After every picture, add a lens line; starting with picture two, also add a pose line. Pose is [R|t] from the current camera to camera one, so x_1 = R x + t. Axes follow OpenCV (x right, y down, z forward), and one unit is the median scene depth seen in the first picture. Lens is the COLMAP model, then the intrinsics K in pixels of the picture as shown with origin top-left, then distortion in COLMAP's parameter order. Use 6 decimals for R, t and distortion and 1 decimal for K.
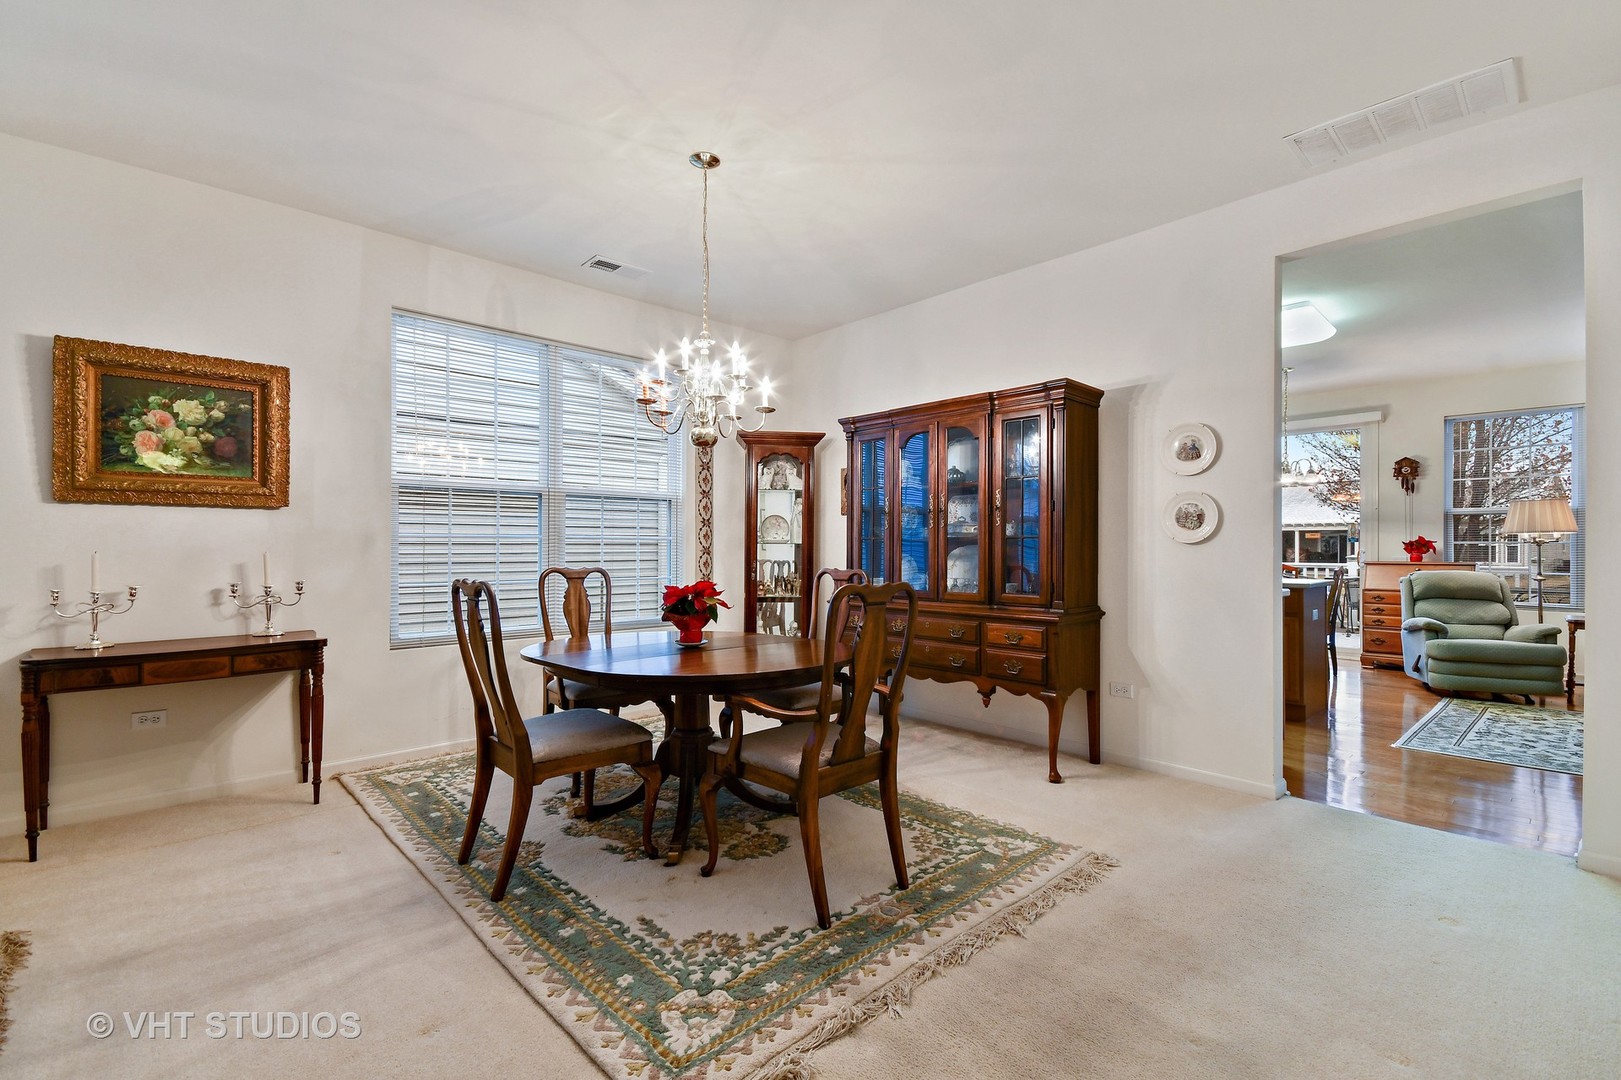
lens RADIAL K [[724.0, 0, 798.0], [0, 724.0, 543.0], [0, 0, 1]] dist [0.014841, -0.000189]
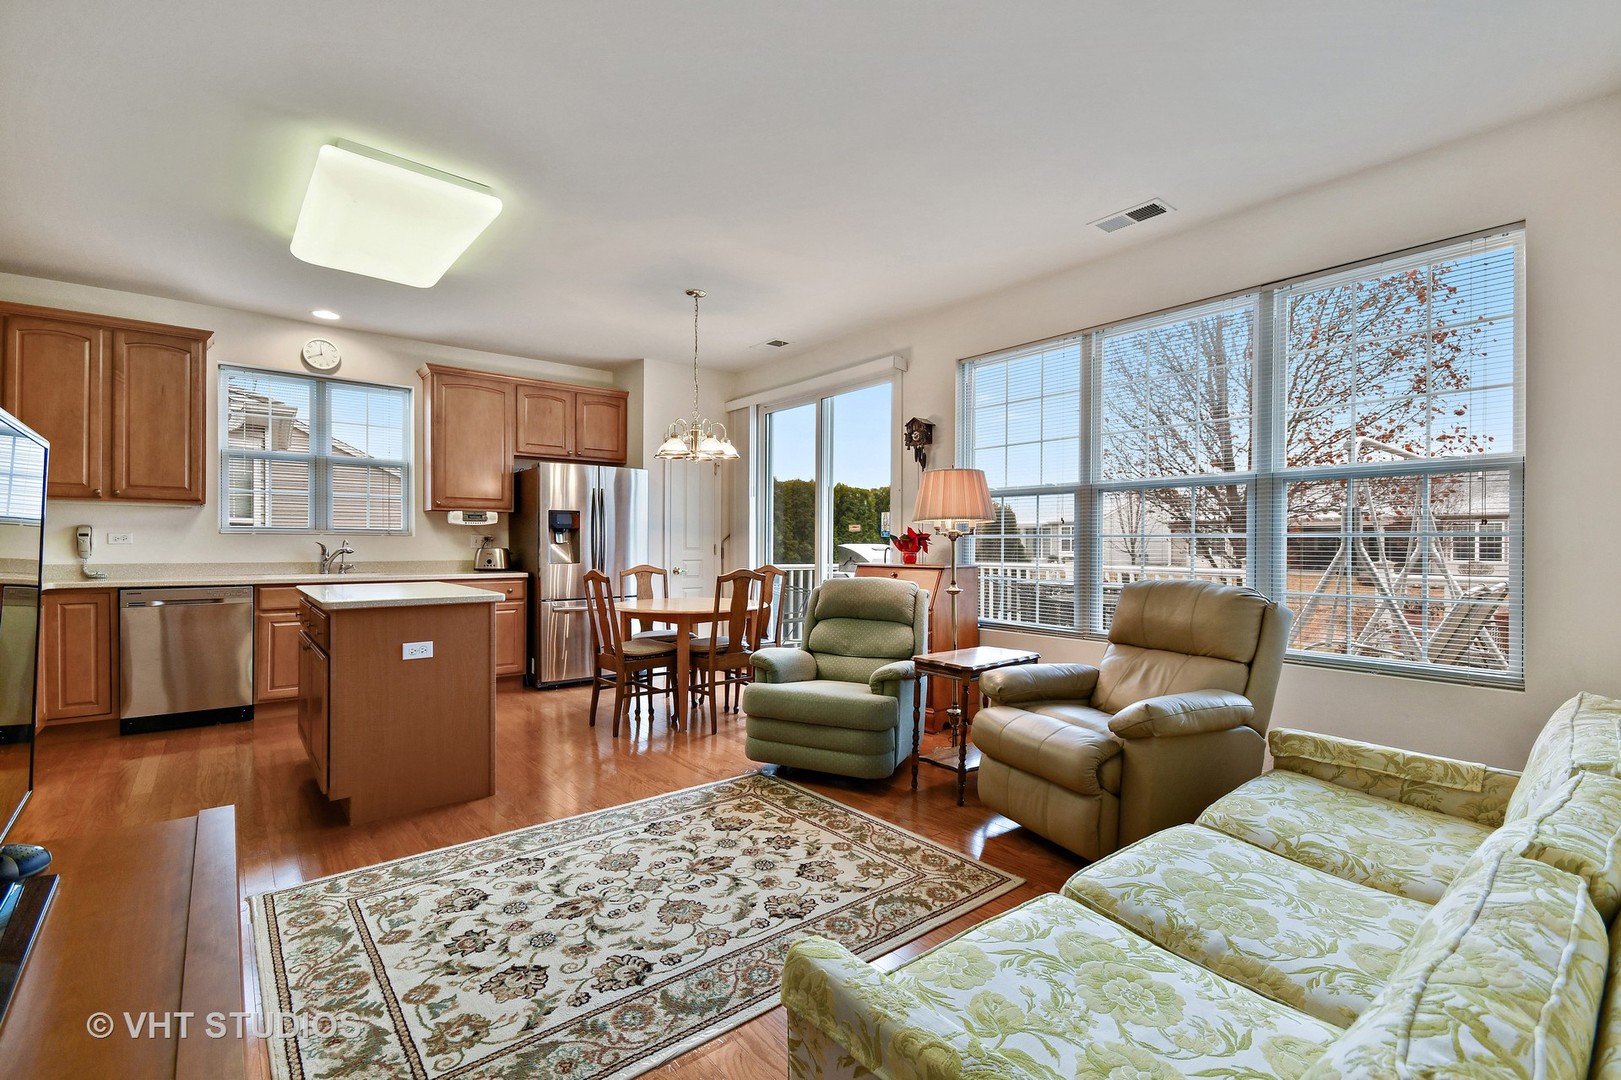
lens RADIAL K [[715.4, 0, 814.7], [0, 715.4, 546.3], [0, 0, 1]] dist [-0.001159, -0.000648]
pose [[0.998680, 0.002076, -0.051324, 1.669787], [-0.001946, 0.999995, 0.002580, 0.015026], [0.051329, -0.002477, 0.998679, 0.647400]]
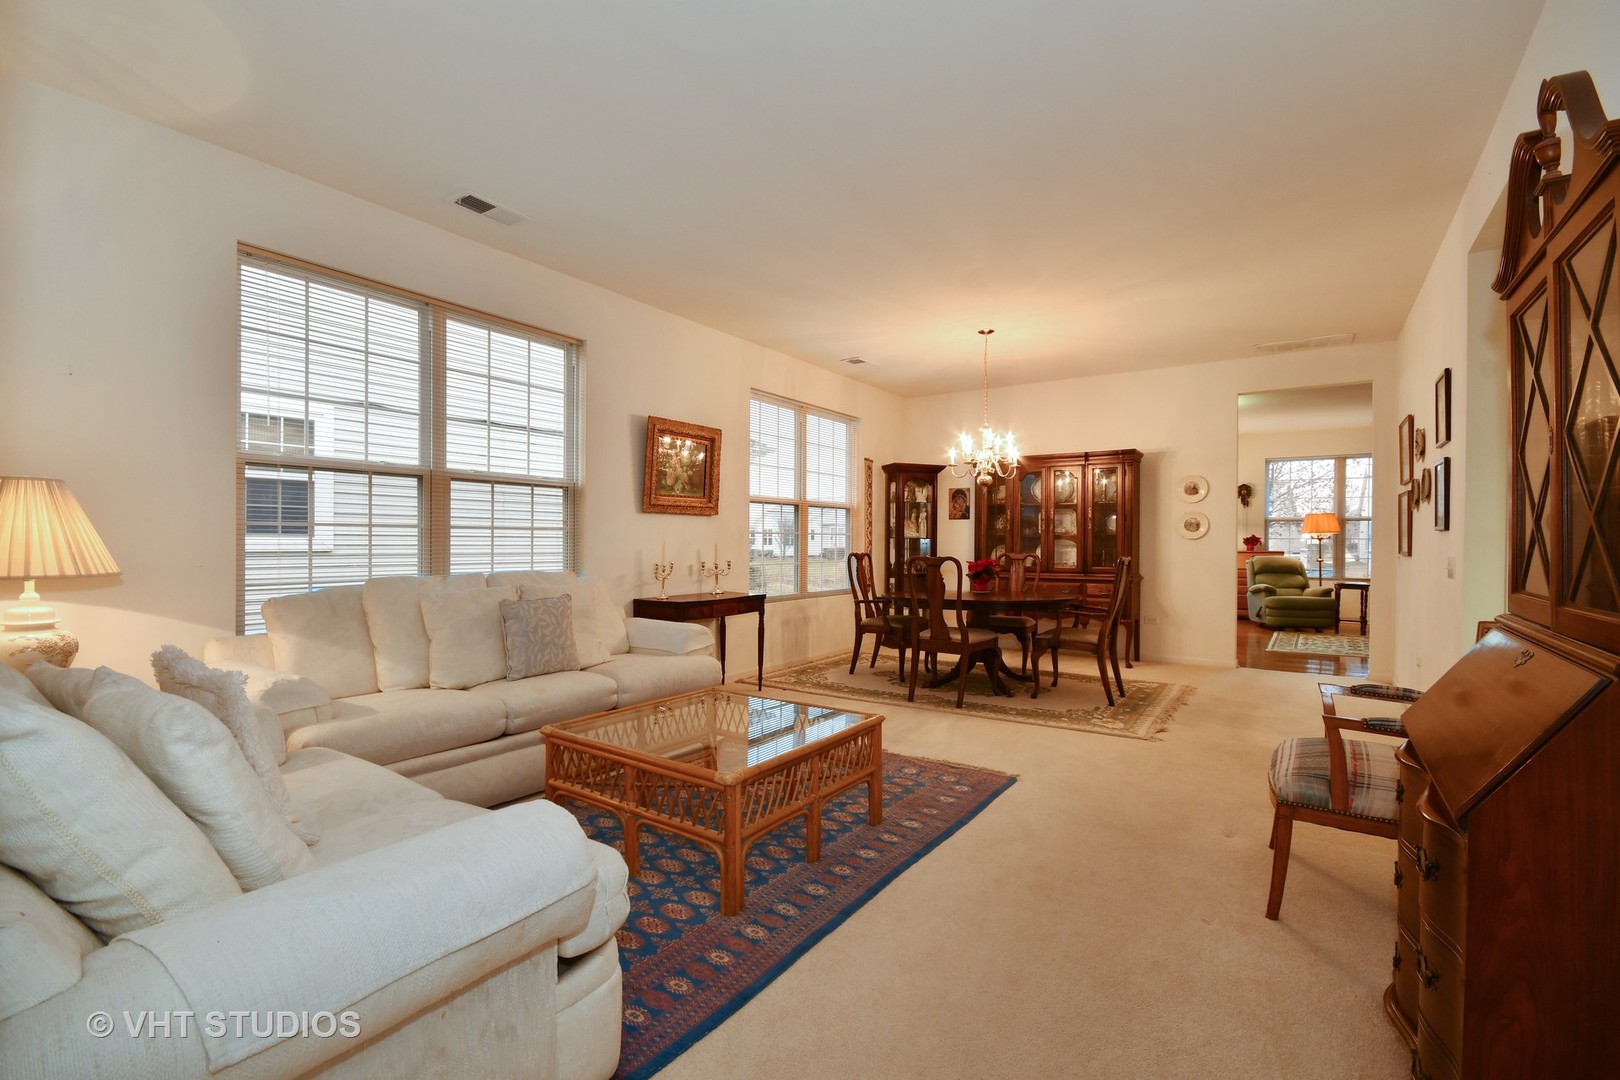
lens RADIAL K [[699.0, 0, 805.2], [0, 699.0, 544.5], [0, 0, 1]] dist [0.000994, -0.014052]
pose [[0.979028, 0.002197, 0.203714, -0.852618], [-0.004771, 0.999915, 0.012144, -0.003075], [-0.203670, -0.012861, 0.978955, -0.589802]]
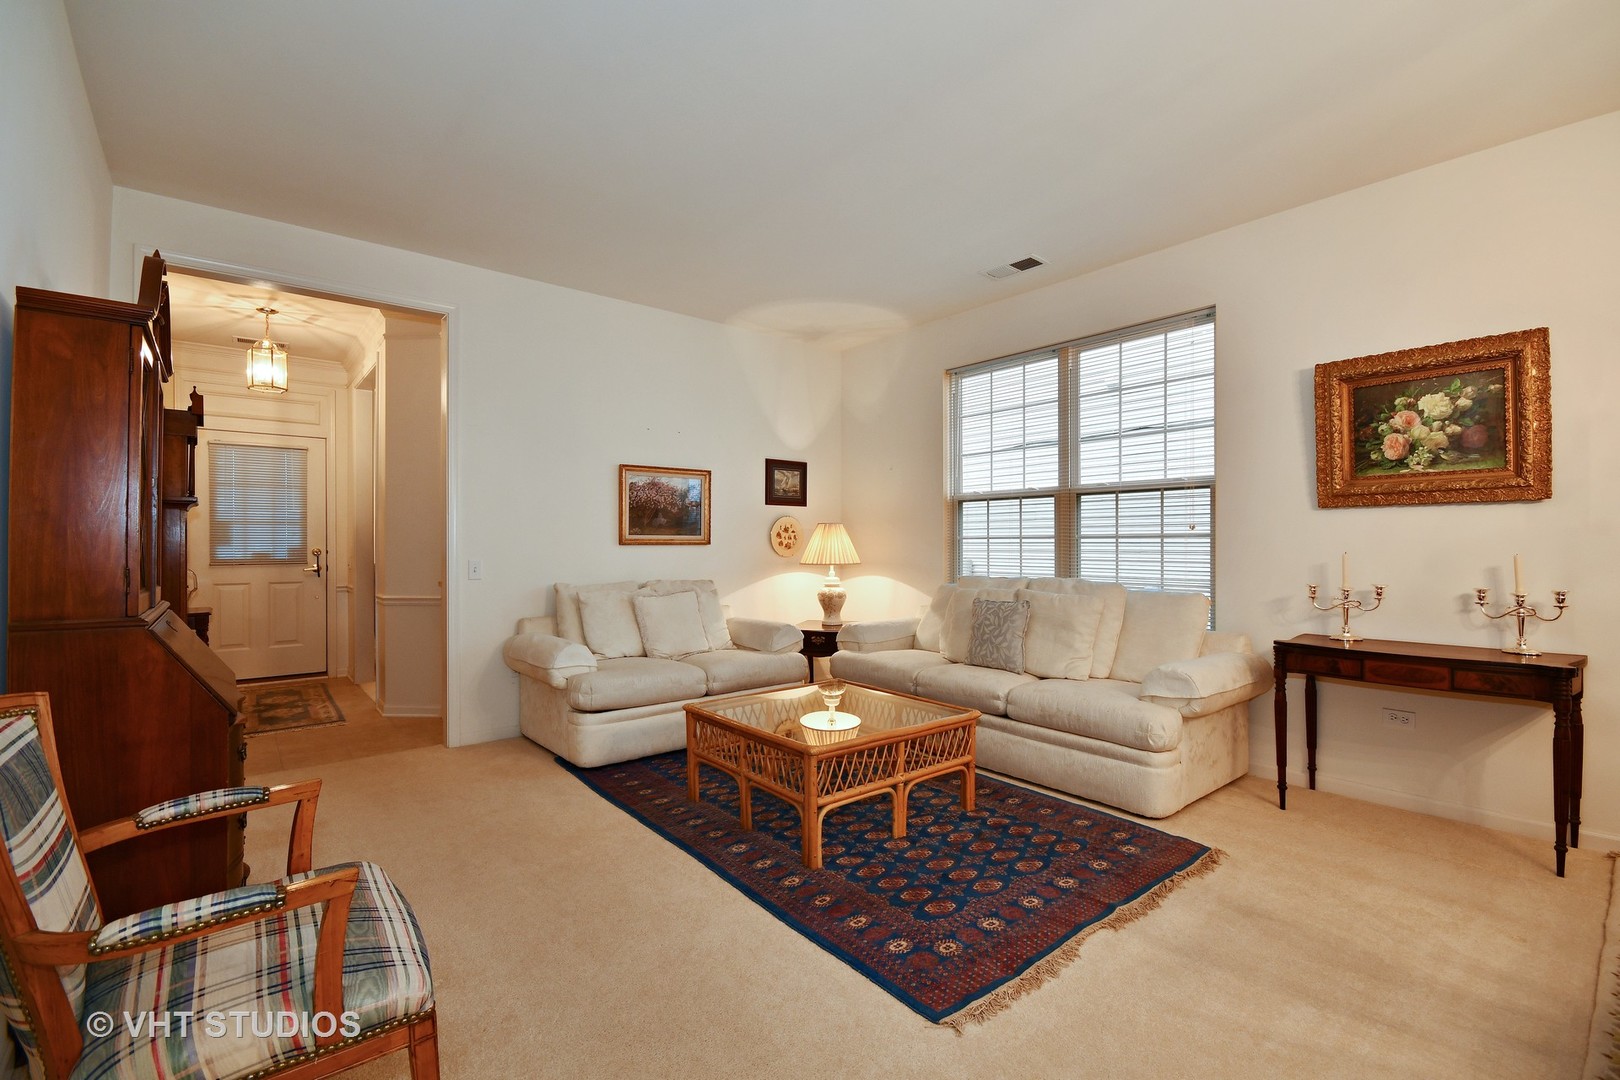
lens RADIAL K [[699.0, 0, 805.2], [0, 699.0, 544.5], [0, 0, 1]] dist [0.000994, -0.014052]
pose [[-0.060228, -0.007449, -0.998157, 0.112209], [-0.000757, 0.999972, -0.007417, 0.007860], [0.998184, 0.000309, -0.060232, 0.228285]]
